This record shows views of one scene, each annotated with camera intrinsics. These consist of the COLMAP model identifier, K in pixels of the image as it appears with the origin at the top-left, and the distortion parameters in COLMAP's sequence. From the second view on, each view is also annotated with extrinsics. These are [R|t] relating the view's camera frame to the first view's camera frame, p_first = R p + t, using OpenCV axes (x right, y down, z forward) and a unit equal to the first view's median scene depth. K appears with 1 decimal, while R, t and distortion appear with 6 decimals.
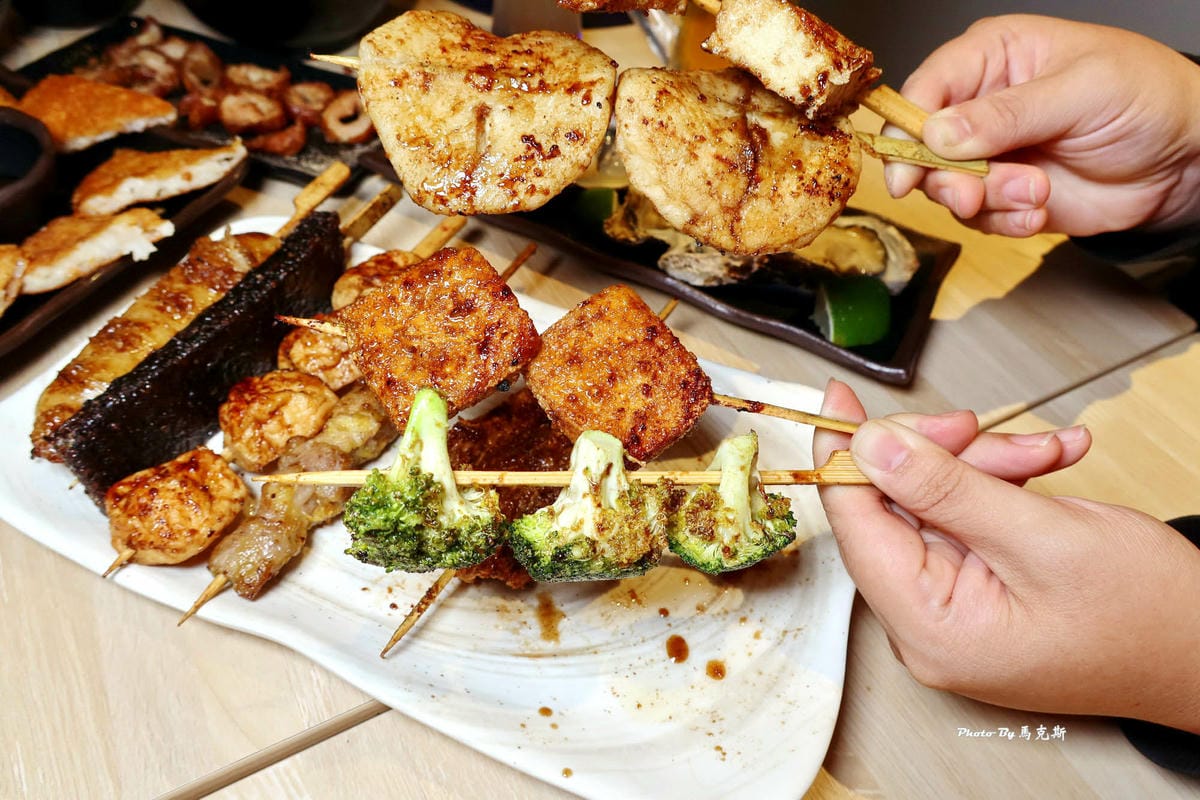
lens RADIAL K [[774.0, 0, 602.4], [0, 774.0, 404.0], [0, 0, 1]] dist [-0.041282, 0.008145]
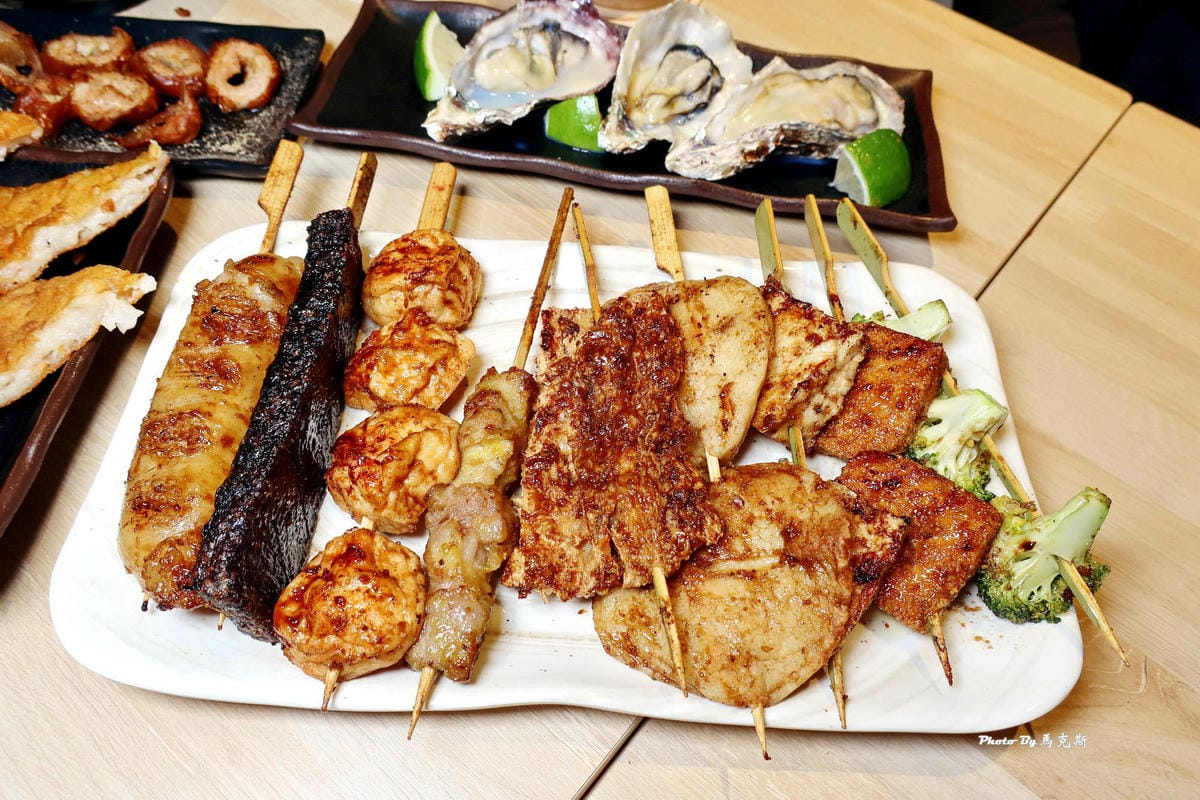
lens RADIAL K [[774.0, 0, 602.4], [0, 774.0, 404.0], [0, 0, 1]] dist [-0.041282, 0.008145]
pose [[0.935280, -0.304206, 0.180857, -0.316241], [0.267080, 0.941991, 0.203278, -0.150035], [-0.232204, -0.141818, 0.962273, 0.104198]]
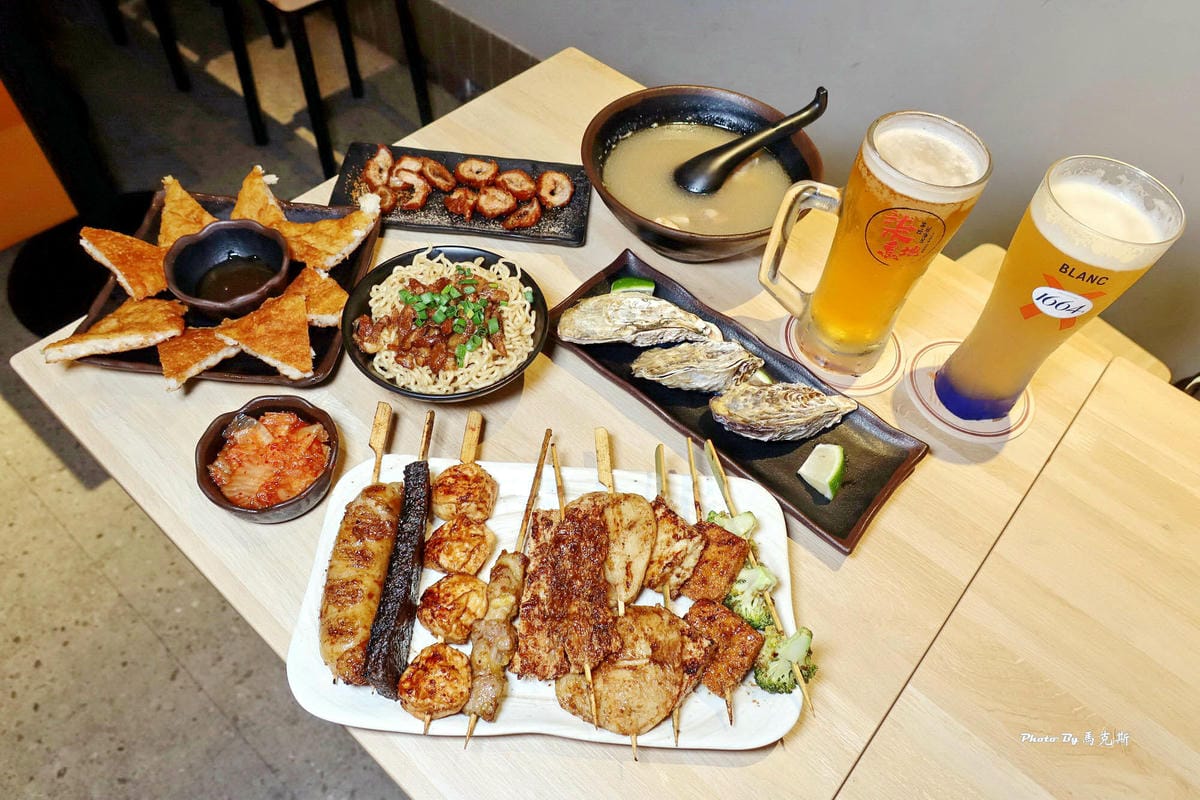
lens RADIAL K [[774.0, 0, 602.4], [0, 774.0, 404.0], [0, 0, 1]] dist [-0.041282, 0.008145]
pose [[0.937063, -0.286710, 0.199274, -0.304358], [0.257464, 0.952898, 0.160307, -0.547699], [-0.235849, -0.098912, 0.966743, -0.613165]]
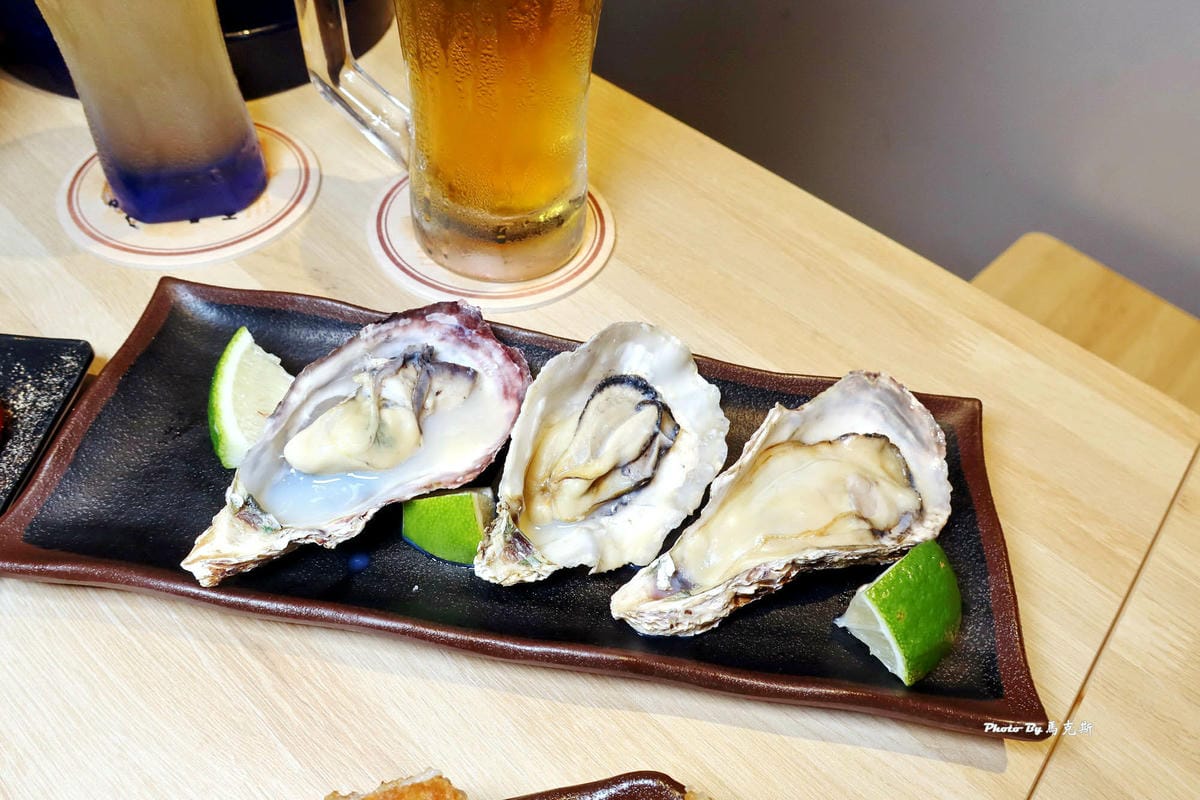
lens RADIAL K [[774.0, 0, 602.4], [0, 774.0, 404.0], [0, 0, 1]] dist [-0.041282, 0.008145]
pose [[0.931560, -0.282371, 0.229046, -0.009055], [0.258650, 0.957408, 0.128338, -0.494285], [-0.255530, -0.060312, 0.964918, 0.543480]]
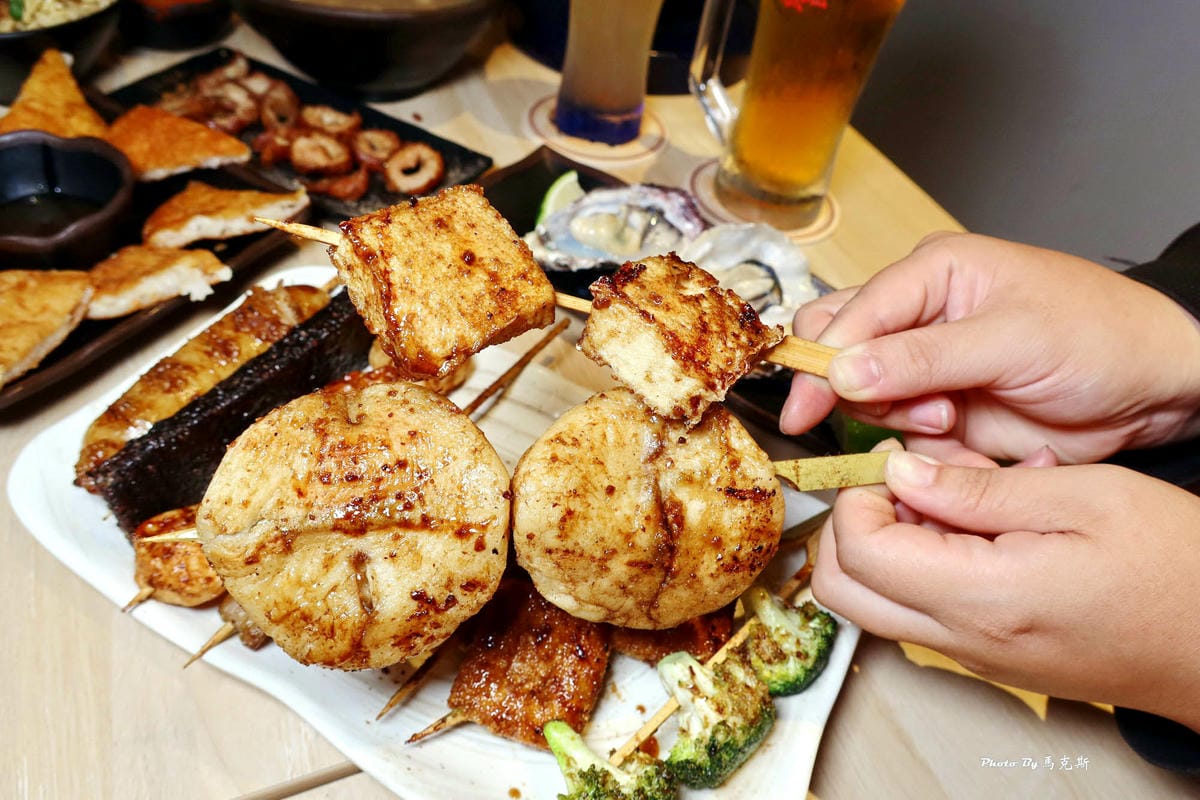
lens RADIAL K [[774.0, 0, 602.4], [0, 774.0, 404.0], [0, 0, 1]] dist [-0.041282, 0.008145]
pose [[0.991796, 0.117846, -0.049524, 0.026295], [-0.119135, 0.992590, -0.023930, -0.089366], [0.046337, 0.029634, 0.998486, -0.037920]]
